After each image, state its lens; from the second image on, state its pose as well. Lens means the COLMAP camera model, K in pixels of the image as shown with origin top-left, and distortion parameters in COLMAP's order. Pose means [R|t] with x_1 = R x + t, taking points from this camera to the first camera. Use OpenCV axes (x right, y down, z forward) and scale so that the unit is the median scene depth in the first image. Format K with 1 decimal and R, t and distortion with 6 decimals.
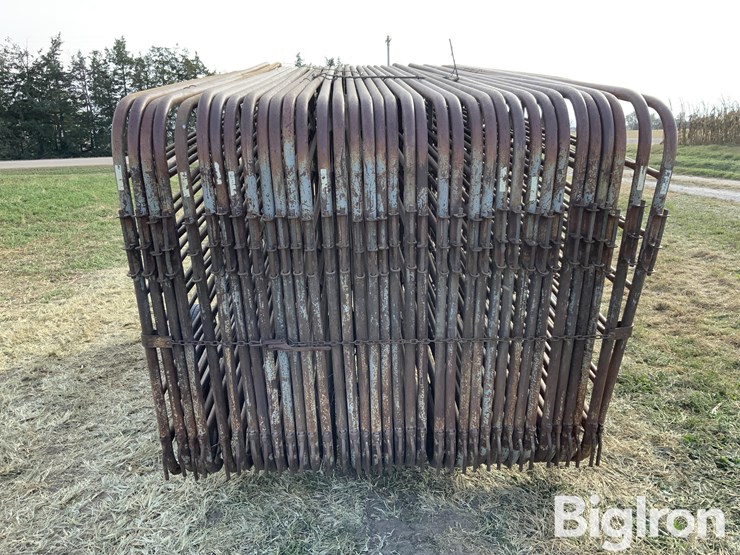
lens RADIAL K [[605.4, 0, 370.0], [0, 605.4, 277.5], [0, 0, 1]] dist [0.064342, -0.105625]
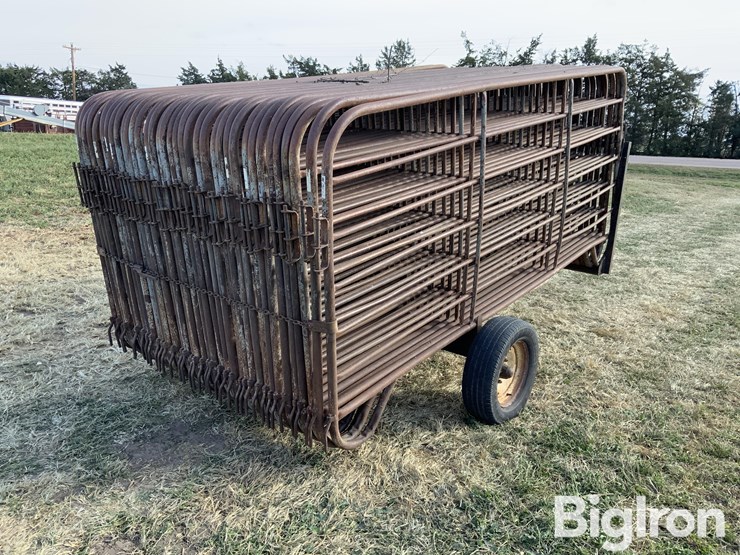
lens RADIAL K [[605.4, 0, 370.0], [0, 605.4, 277.5], [0, 0, 1]] dist [0.064342, -0.105625]
pose [[0.749273, 0.215406, -0.626250, 1.108395], [-0.213142, 0.973747, 0.079919, -0.090665], [0.627024, 0.073600, 0.775515, 0.200935]]
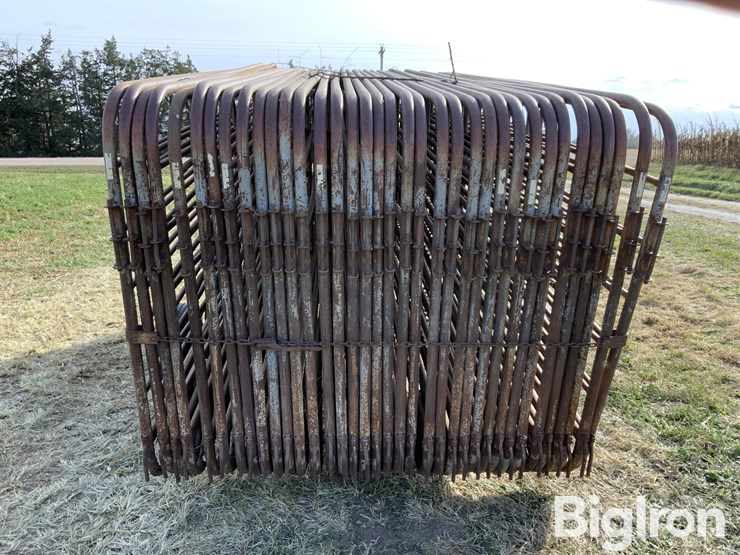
lens RADIAL K [[605.4, 0, 370.0], [0, 605.4, 277.5], [0, 0, 1]] dist [0.064342, -0.105625]
pose [[0.999328, 0.029628, 0.021595, -0.009928], [-0.029284, 0.999442, -0.016068, 0.014181], [-0.022059, 0.015425, 0.999638, 0.019780]]
